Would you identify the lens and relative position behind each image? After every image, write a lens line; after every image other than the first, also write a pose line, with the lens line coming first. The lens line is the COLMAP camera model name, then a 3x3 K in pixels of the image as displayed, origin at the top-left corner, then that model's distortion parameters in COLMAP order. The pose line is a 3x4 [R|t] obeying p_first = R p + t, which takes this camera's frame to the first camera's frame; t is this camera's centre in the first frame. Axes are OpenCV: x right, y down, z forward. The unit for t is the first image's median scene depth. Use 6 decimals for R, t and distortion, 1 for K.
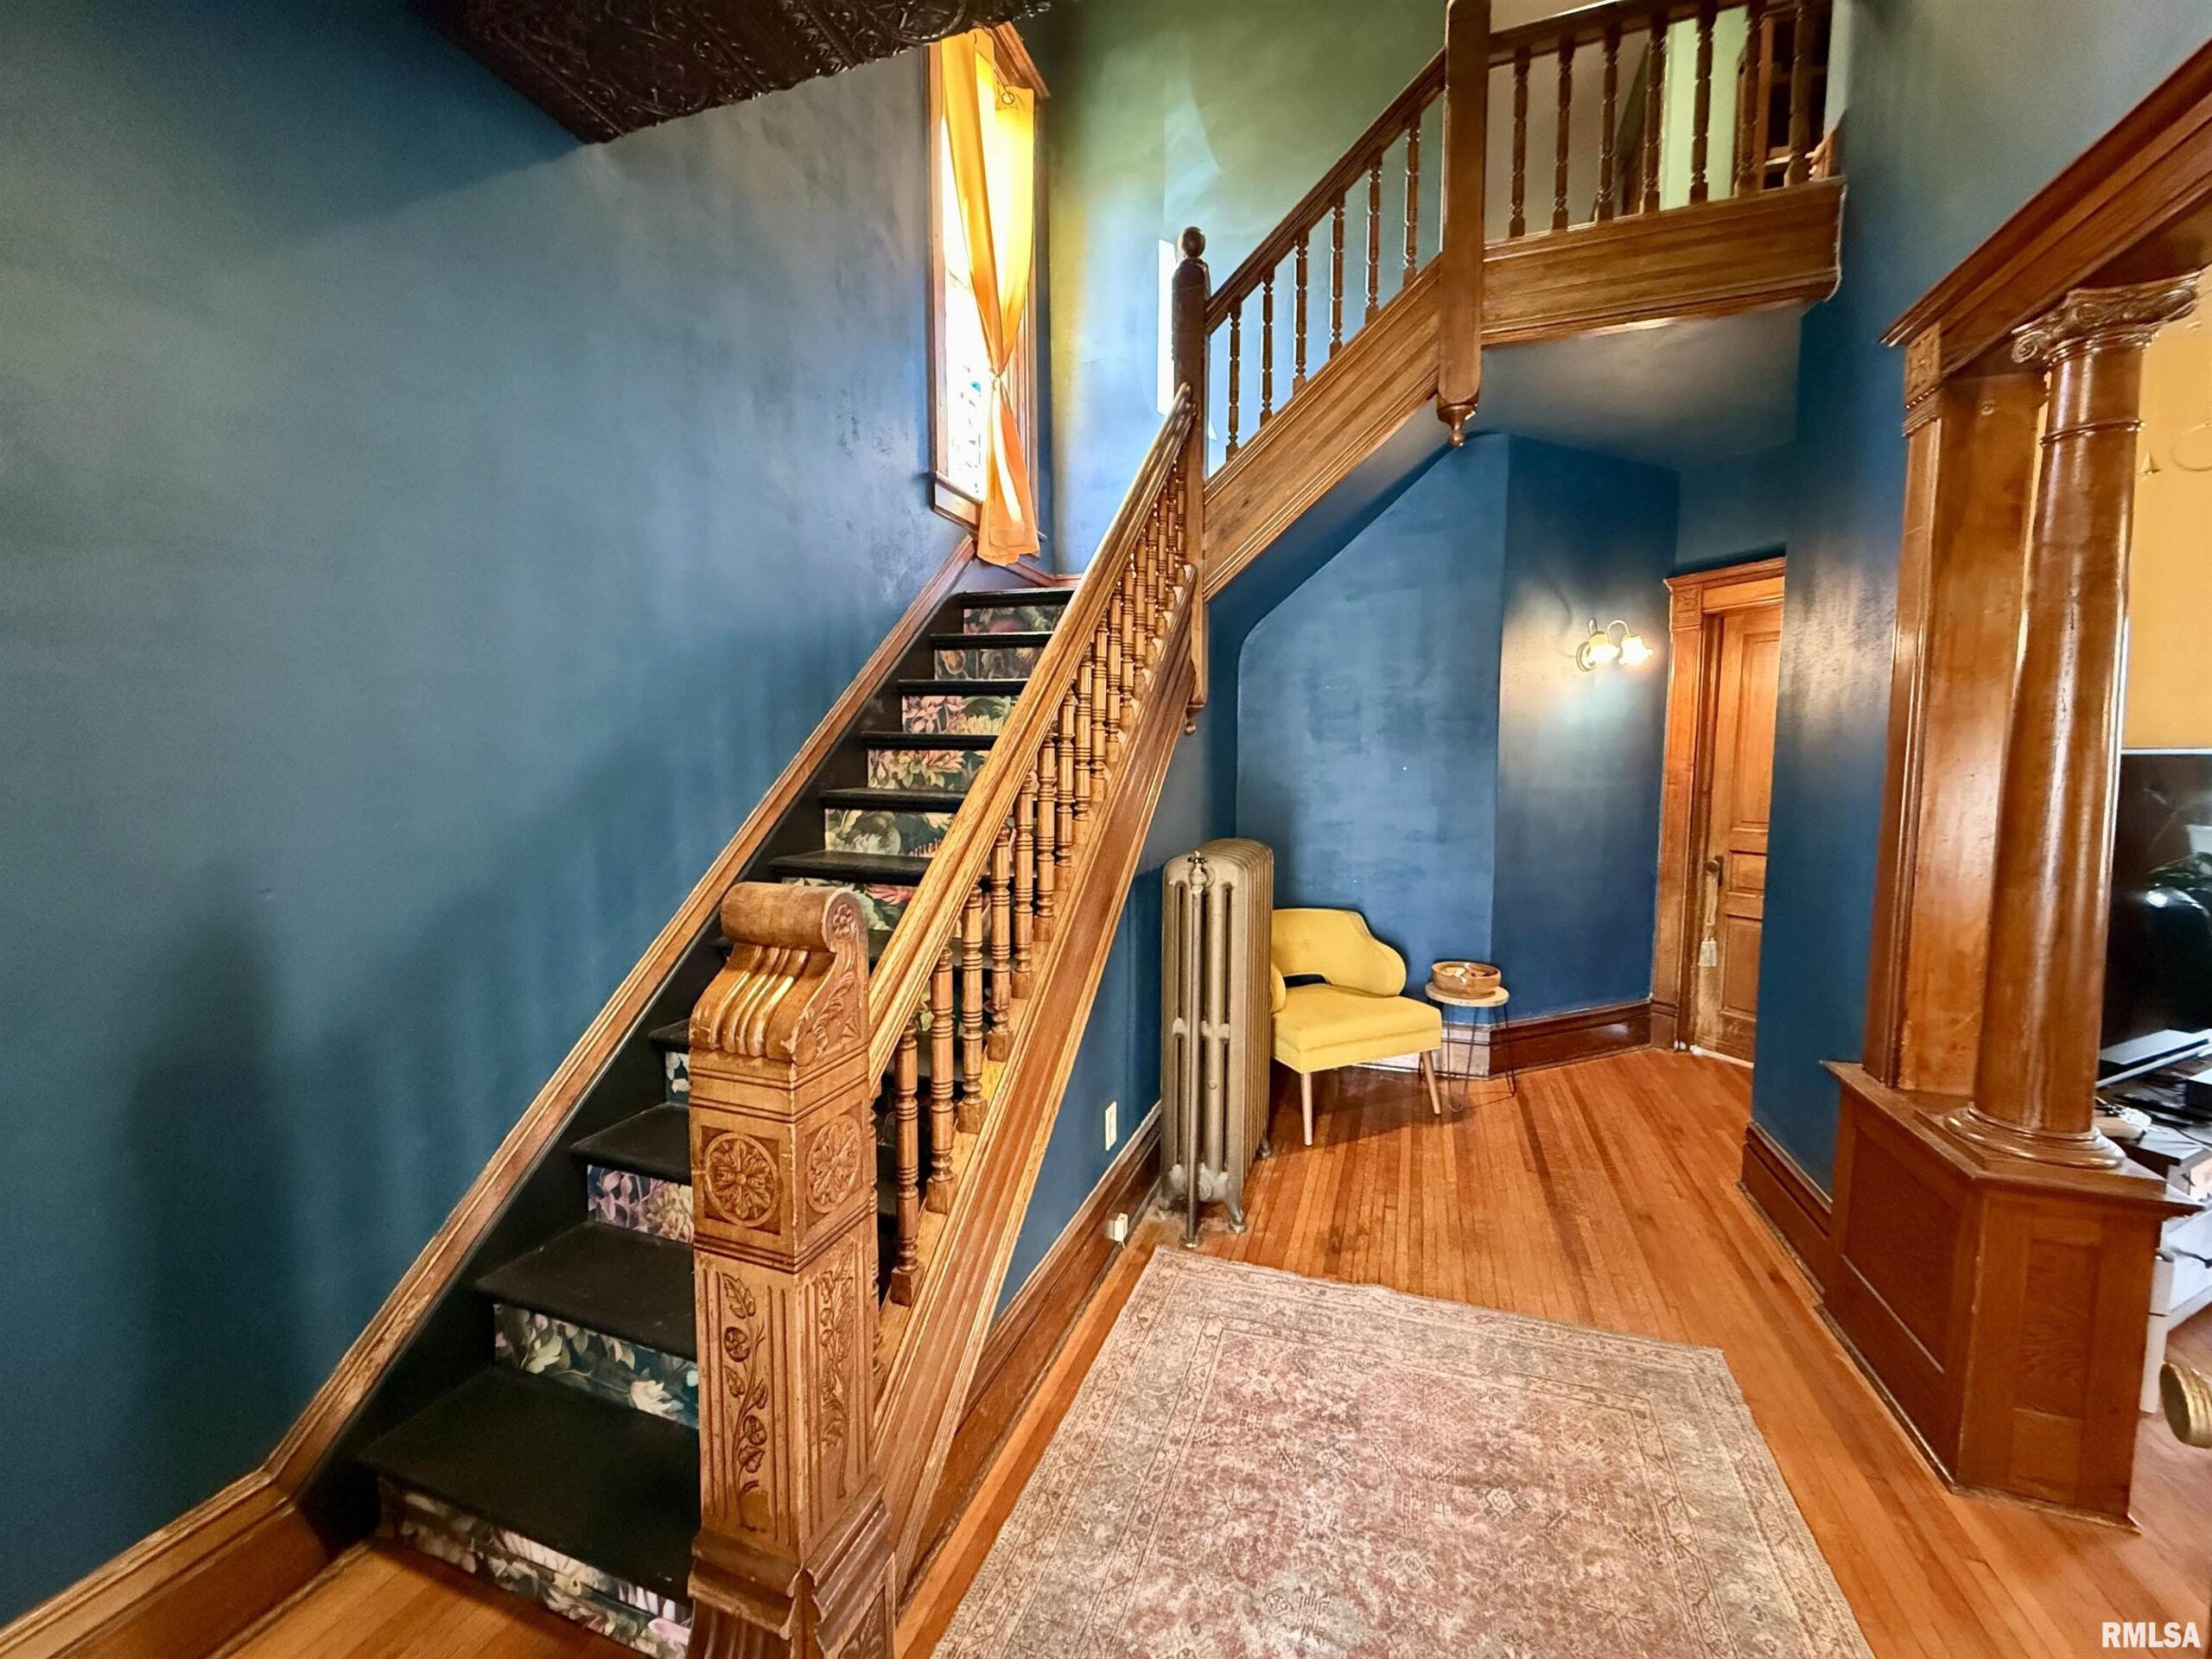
lens RADIAL K [[887.1, 0, 1095.5], [0, 887.1, 831.0], [0, 0, 1]] dist [-0.000380, -0.000423]
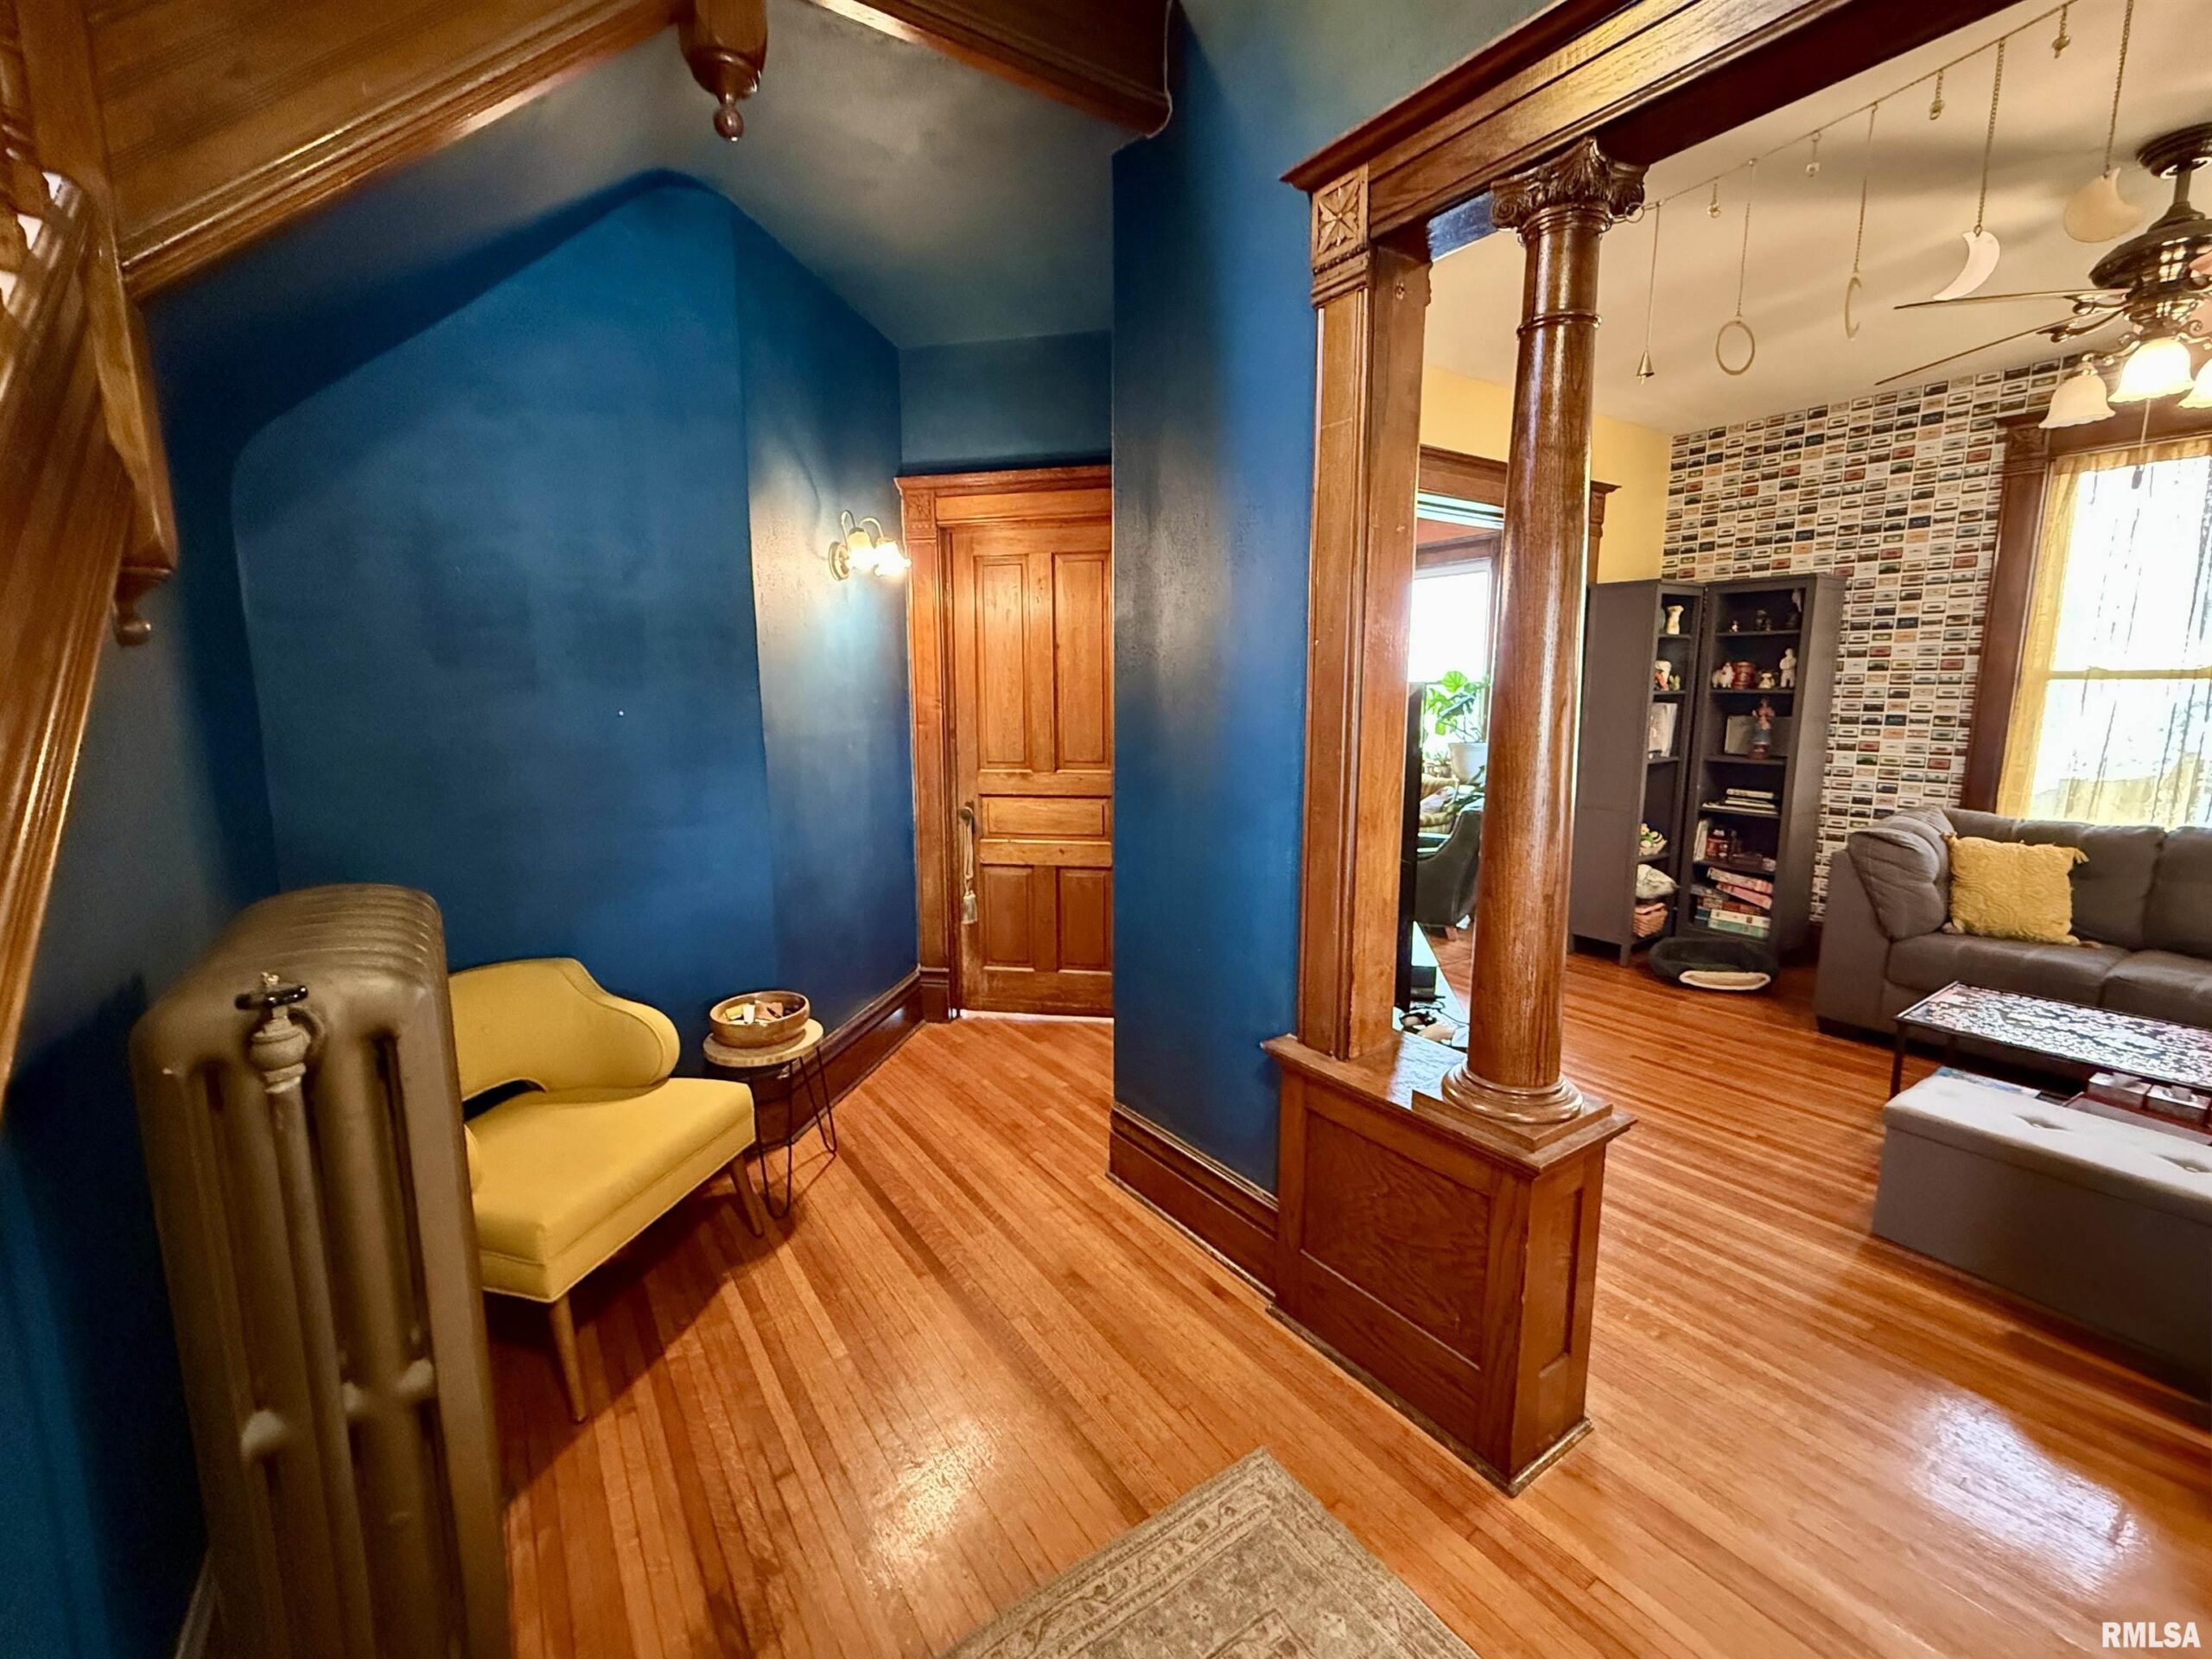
lens RADIAL K [[931.9, 0, 1106.0], [0, 931.9, 829.5], [0, 0, 1]] dist [-0.004455, -0.000381]
pose [[0.585294, -0.121999, 0.801591, 0.016885], [0.072307, 0.992530, 0.098263, -0.032748], [-0.807591, 0.000447, 0.589743, 0.393641]]
